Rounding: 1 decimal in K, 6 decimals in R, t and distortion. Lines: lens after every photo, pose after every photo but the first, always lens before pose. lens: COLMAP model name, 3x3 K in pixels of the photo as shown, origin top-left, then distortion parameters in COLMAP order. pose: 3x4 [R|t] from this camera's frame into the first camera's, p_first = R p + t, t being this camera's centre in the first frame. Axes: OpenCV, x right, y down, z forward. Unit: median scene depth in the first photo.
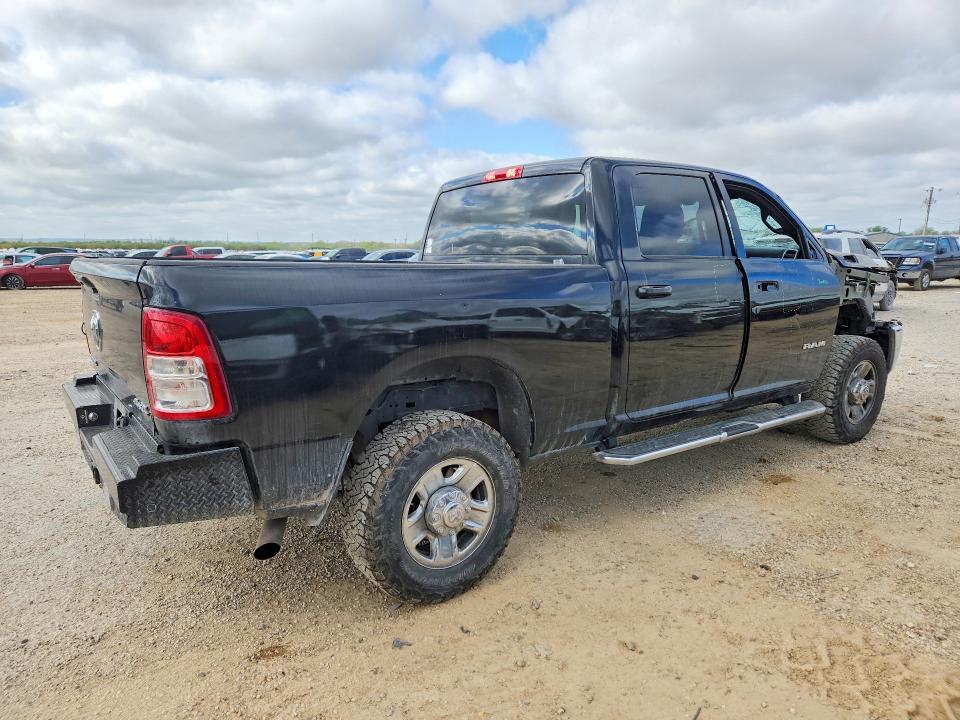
lens RADIAL K [[721.0, 0, 476.3], [0, 721.0, 359.7], [0, 0, 1]] dist [0.005892, 0.007401]
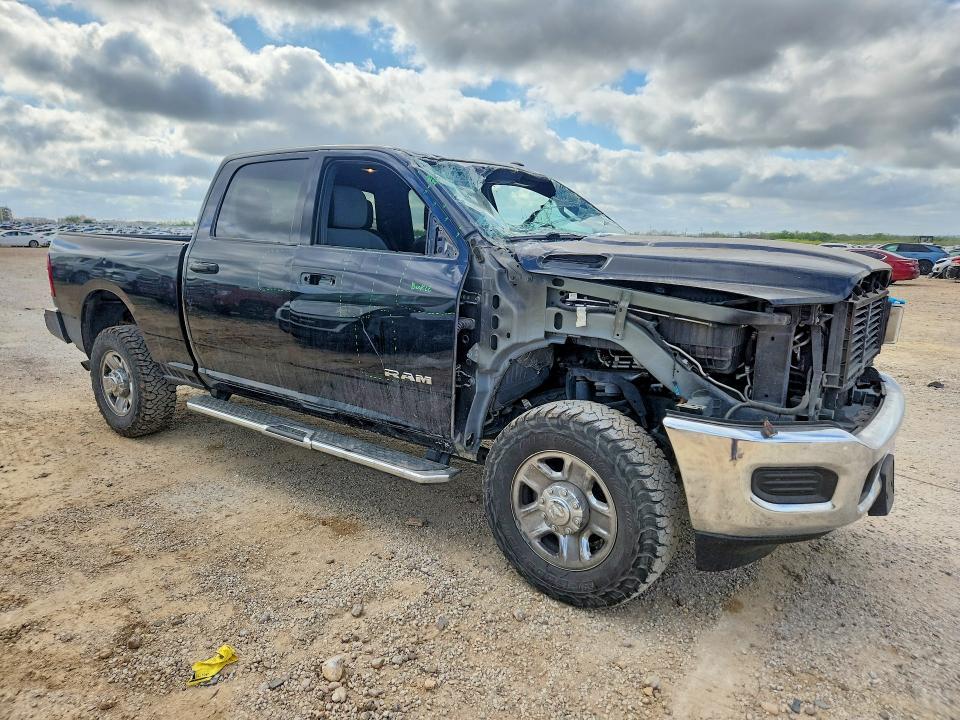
lens RADIAL K [[721.0, 0, 476.2], [0, 721.0, 360.6], [0, 0, 1]] dist [0.005892, 0.007401]
pose [[0.210846, 0.187384, -0.959391, 1.265212], [-0.154868, 0.975463, 0.156488, -0.171000], [0.965174, 0.115584, 0.234692, 1.001728]]
